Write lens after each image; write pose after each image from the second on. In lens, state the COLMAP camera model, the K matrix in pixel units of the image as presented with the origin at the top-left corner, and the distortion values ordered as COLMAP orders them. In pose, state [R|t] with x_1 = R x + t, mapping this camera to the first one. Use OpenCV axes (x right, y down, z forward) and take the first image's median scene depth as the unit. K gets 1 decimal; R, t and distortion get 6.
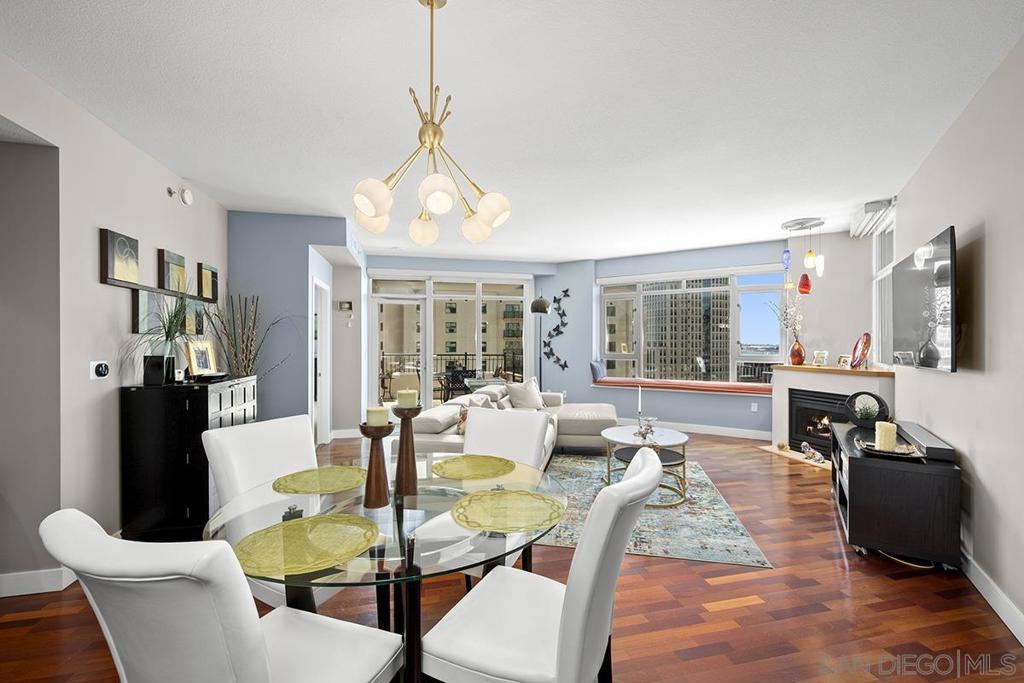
lens RADIAL K [[431.5, 0, 512.0], [0, 431.5, 344.6], [0, 0, 1]] dist [0.000155, -0.000247]
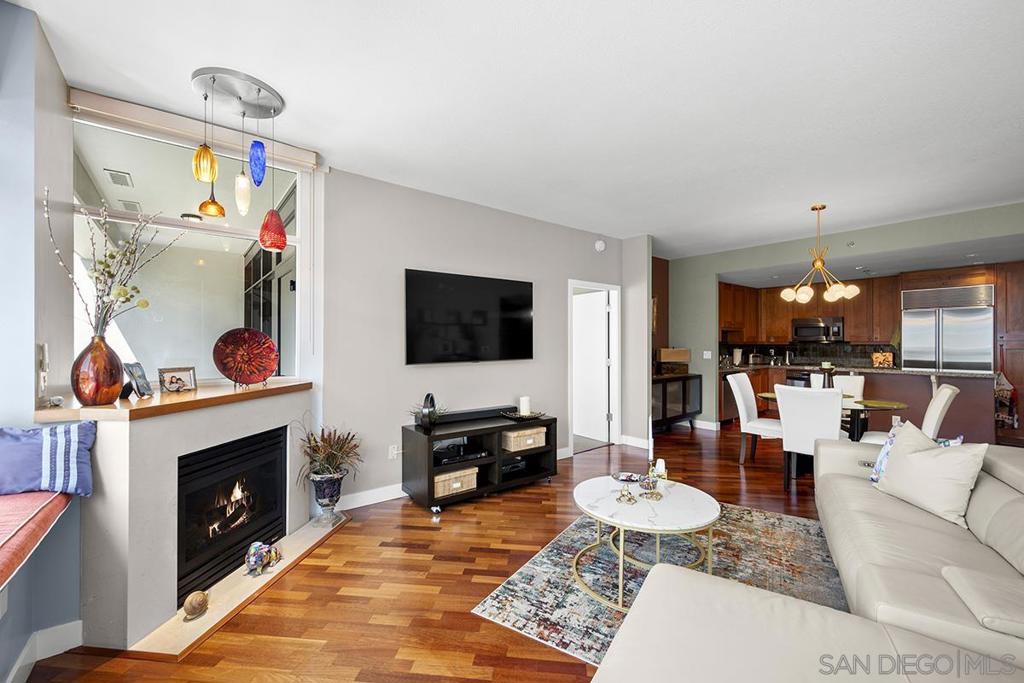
lens RADIAL K [[415.3, 0, 512.0], [0, 415.3, 341.5], [0, 0, 1]] dist [-0.001434, 0.000139]
pose [[-0.940417, 0.001401, 0.340019, 0.221686], [0.000917, 0.999998, -0.001583, -0.005465], [-0.340021, -0.001177, -0.940417, 1.268715]]
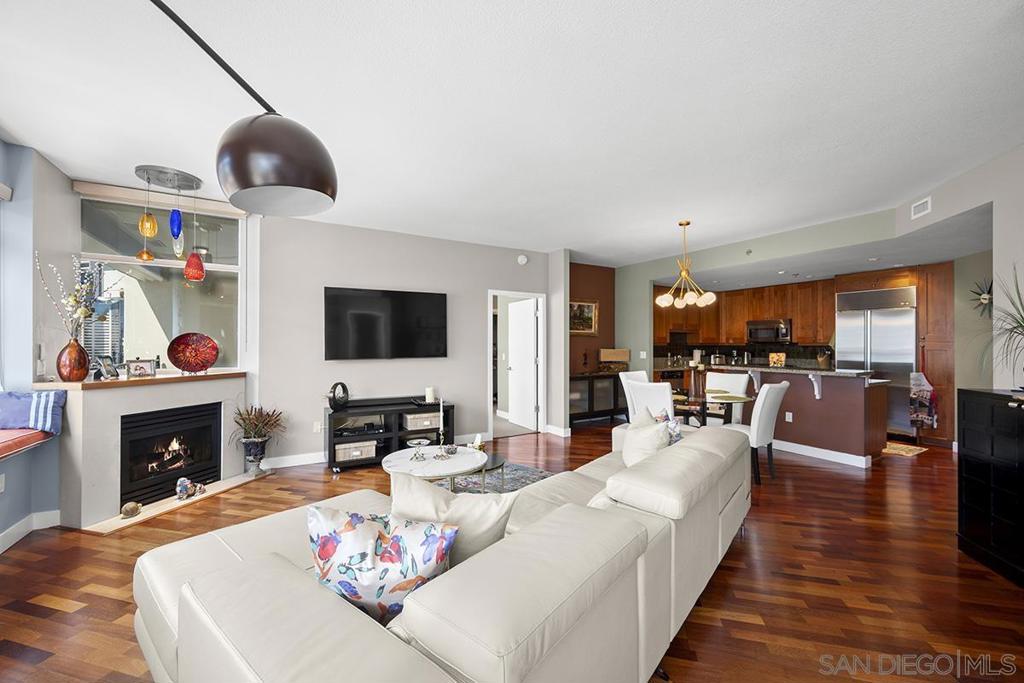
lens RADIAL K [[404.5, 0, 511.2], [0, 404.5, 342.7], [0, 0, 1]] dist [-0.002517, -0.000357]
pose [[-0.883959, 0.001461, 0.467561, -0.136338], [0.000518, 0.999998, -0.002144, -0.004227], [-0.467563, -0.001652, -0.883958, 1.266041]]
